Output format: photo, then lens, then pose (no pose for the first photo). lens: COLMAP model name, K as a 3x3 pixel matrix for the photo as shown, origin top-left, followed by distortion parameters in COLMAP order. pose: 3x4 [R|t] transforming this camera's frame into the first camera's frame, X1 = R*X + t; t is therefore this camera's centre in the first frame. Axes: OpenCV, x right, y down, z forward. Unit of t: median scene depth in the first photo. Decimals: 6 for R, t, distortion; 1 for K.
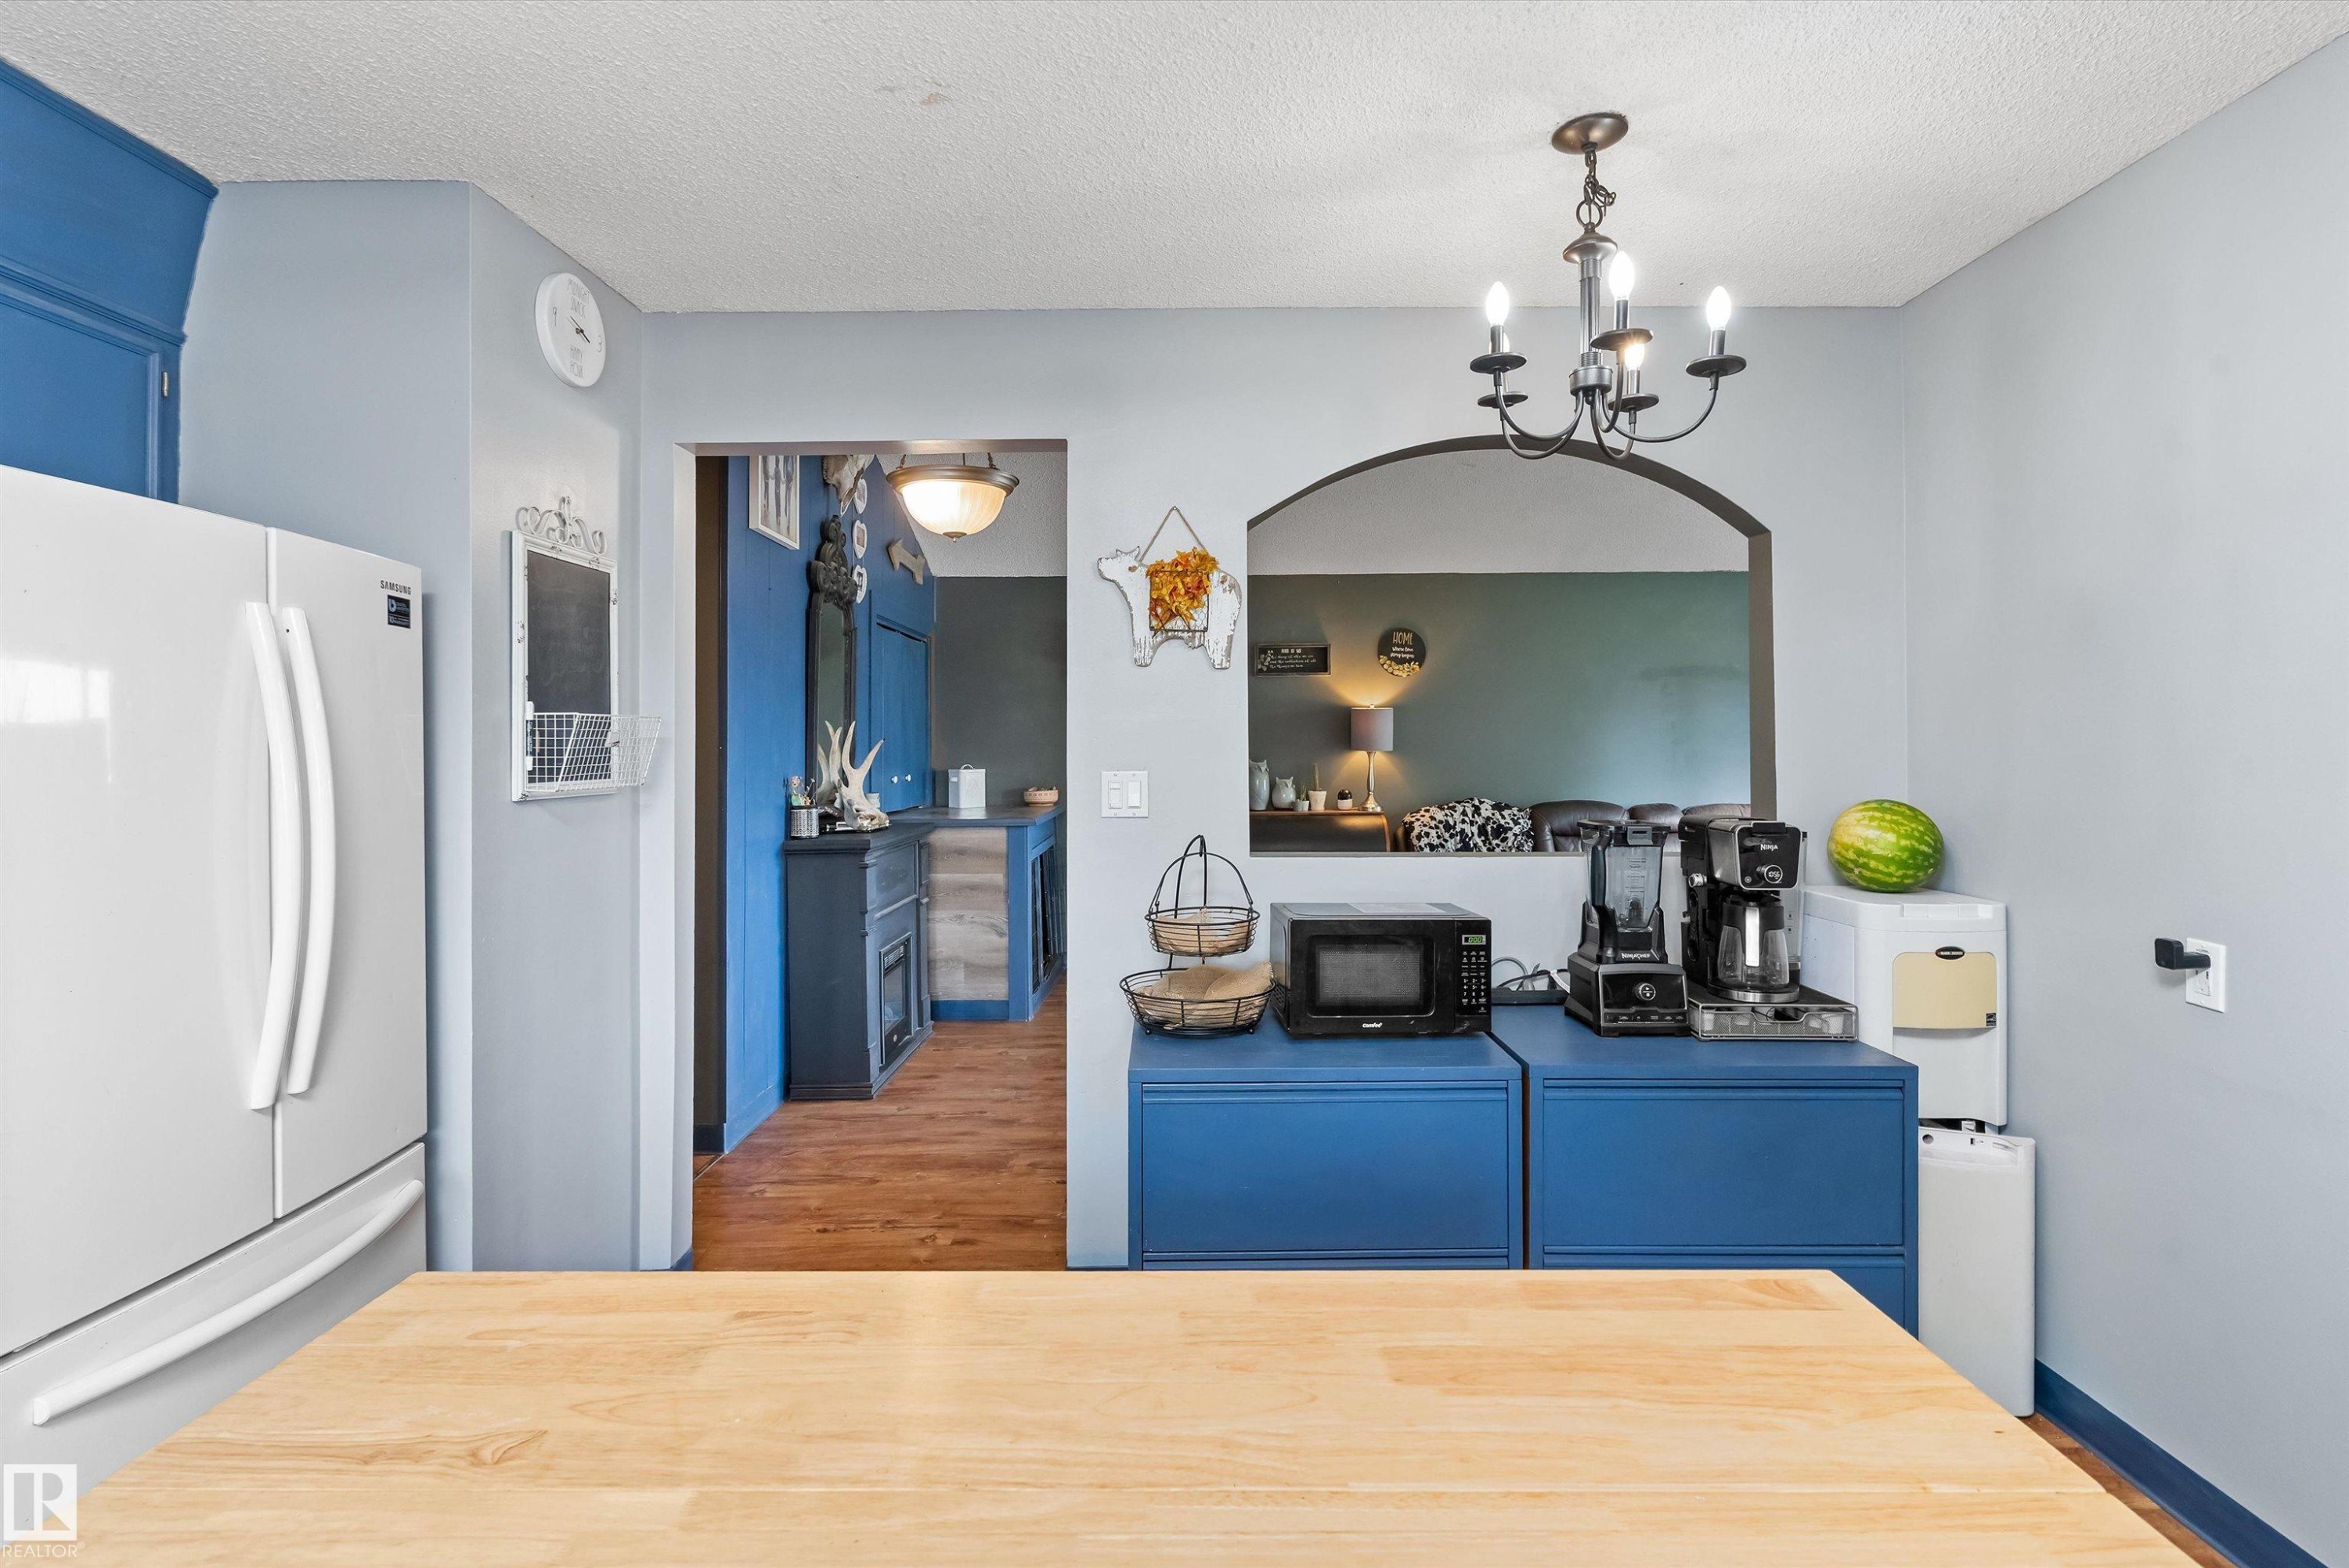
lens RADIAL K [[1128.2, 0, 1176.0], [0, 1128.2, 746.9], [0, 0, 1]] dist [0.002172, 0.000603]
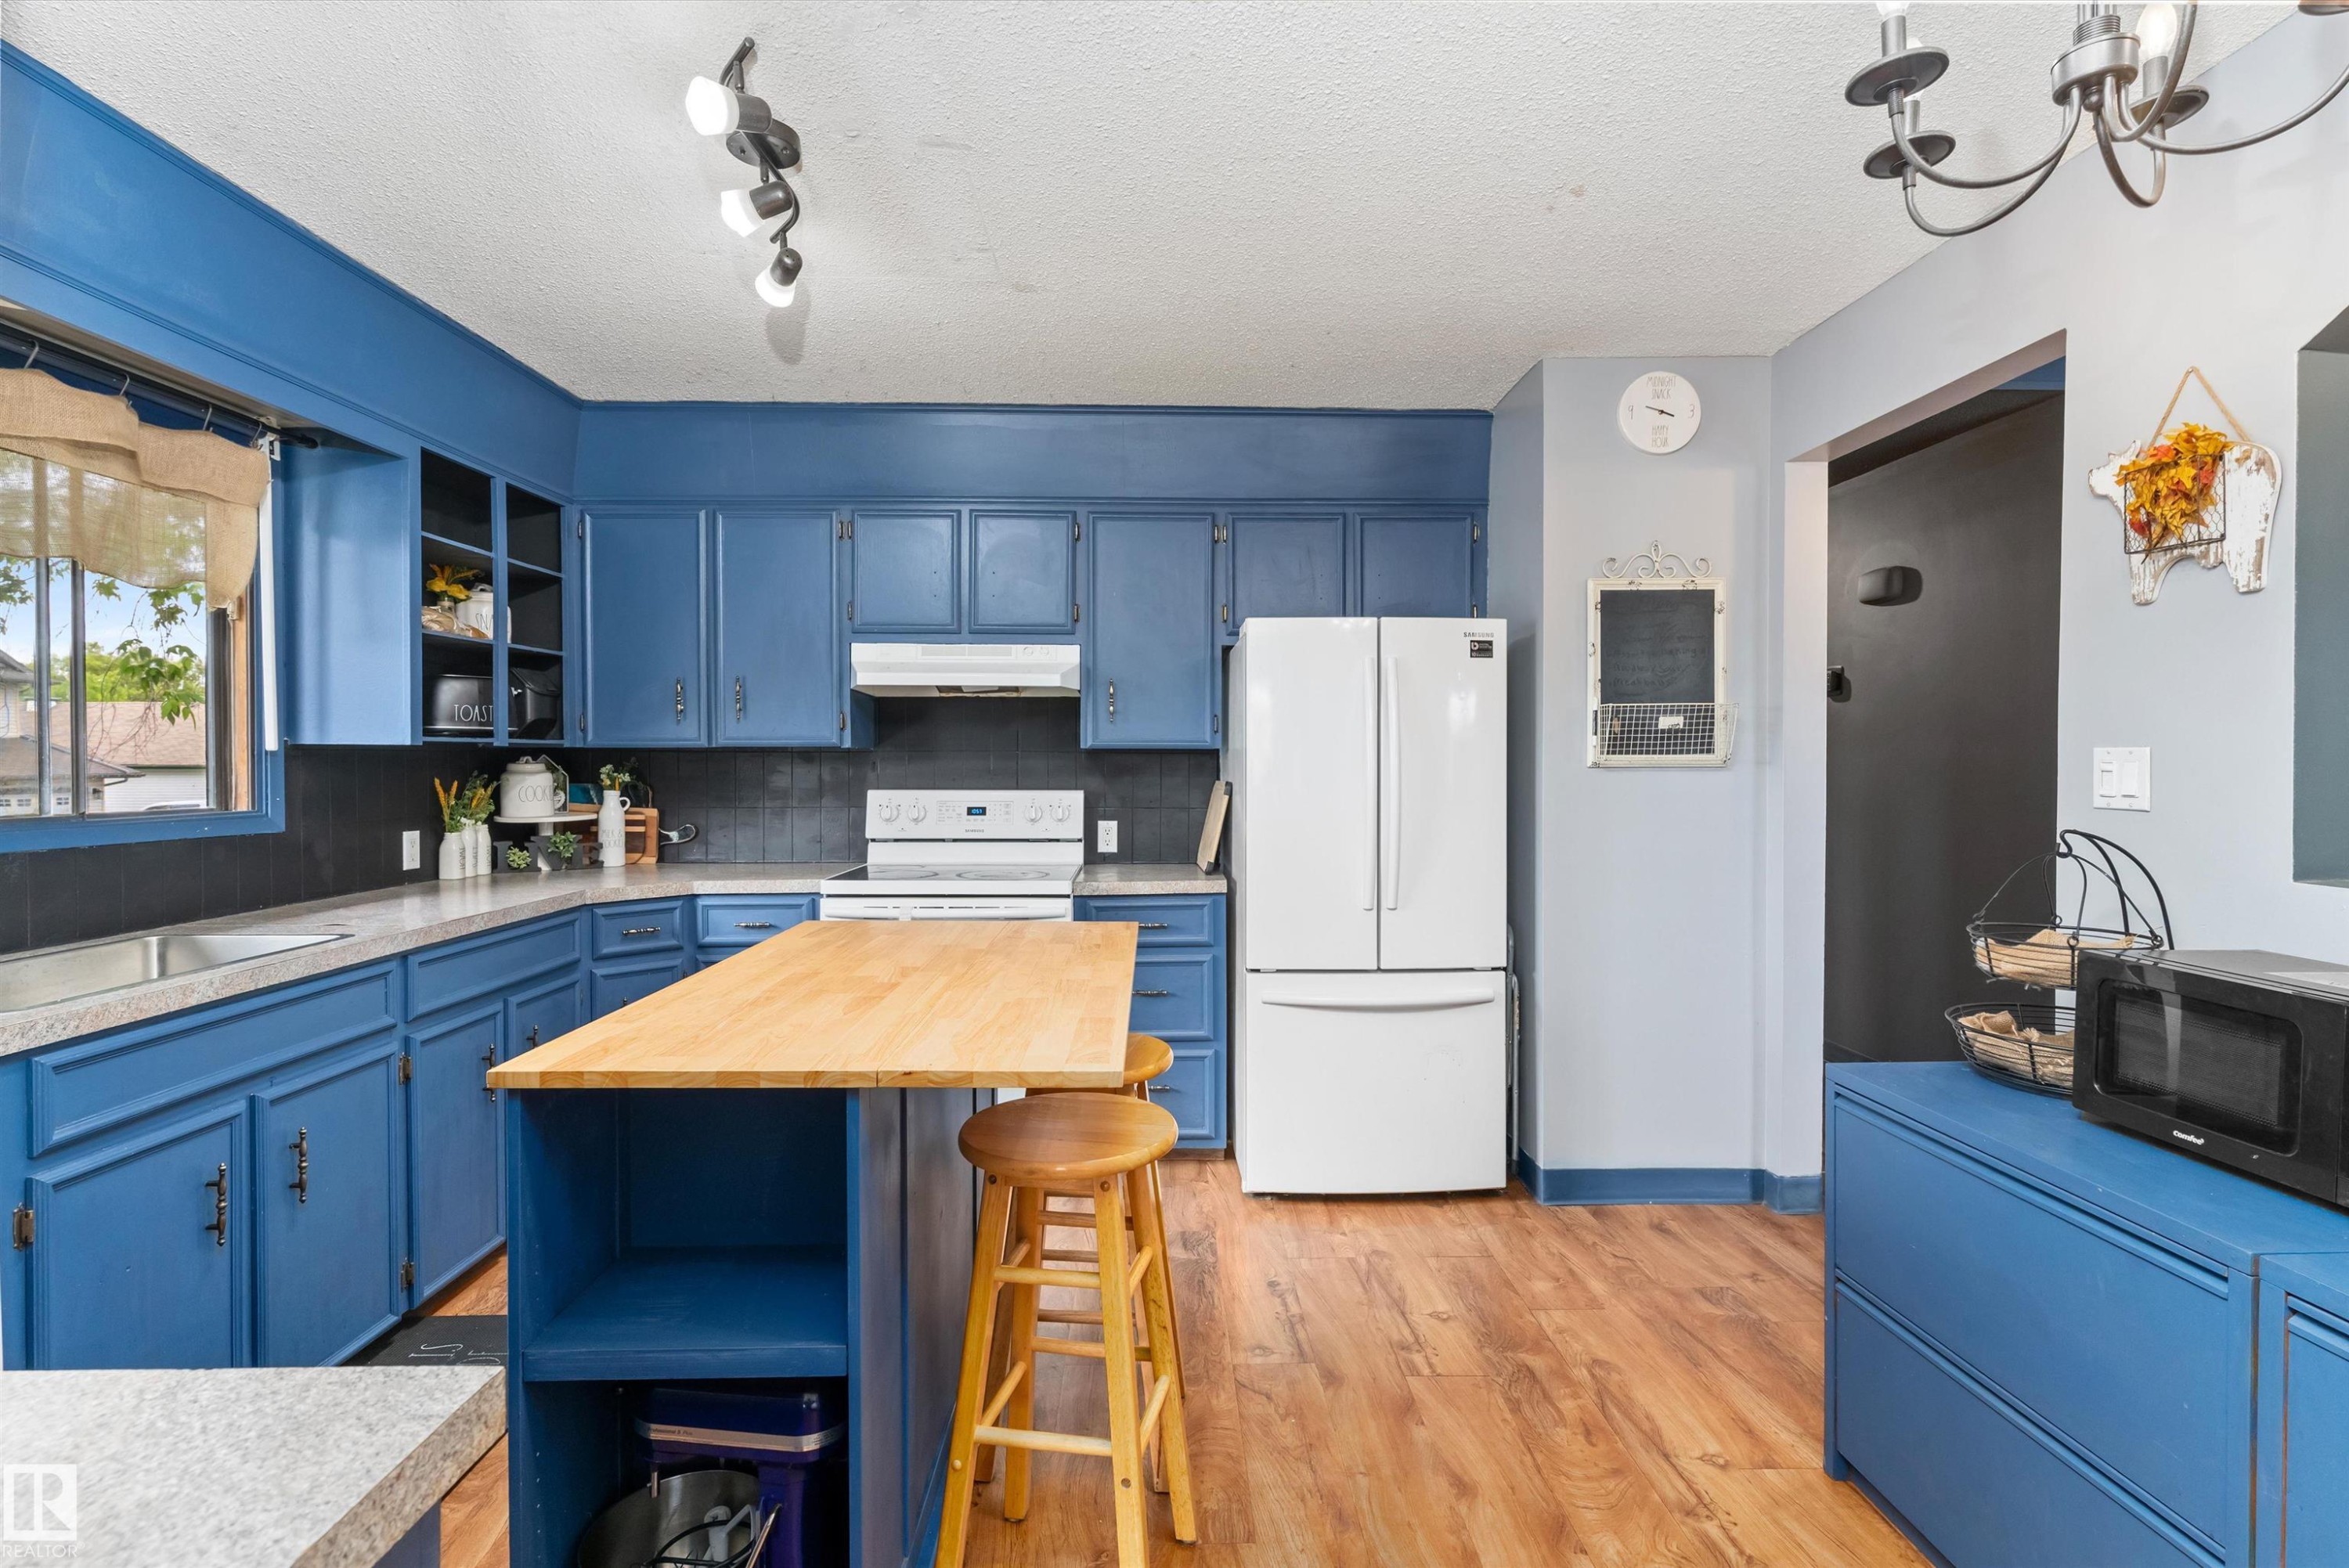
lens RADIAL K [[1128.2, 0, 1182.0], [0, 1128.2, 776.7], [0, 0, 1]] dist [0.002172, 0.000603]
pose [[0.030449, 0.021165, -0.999312, 0.723101], [0.001798, 0.999773, 0.021230, 0.025110], [0.999535, -0.002443, 0.030404, 0.373153]]
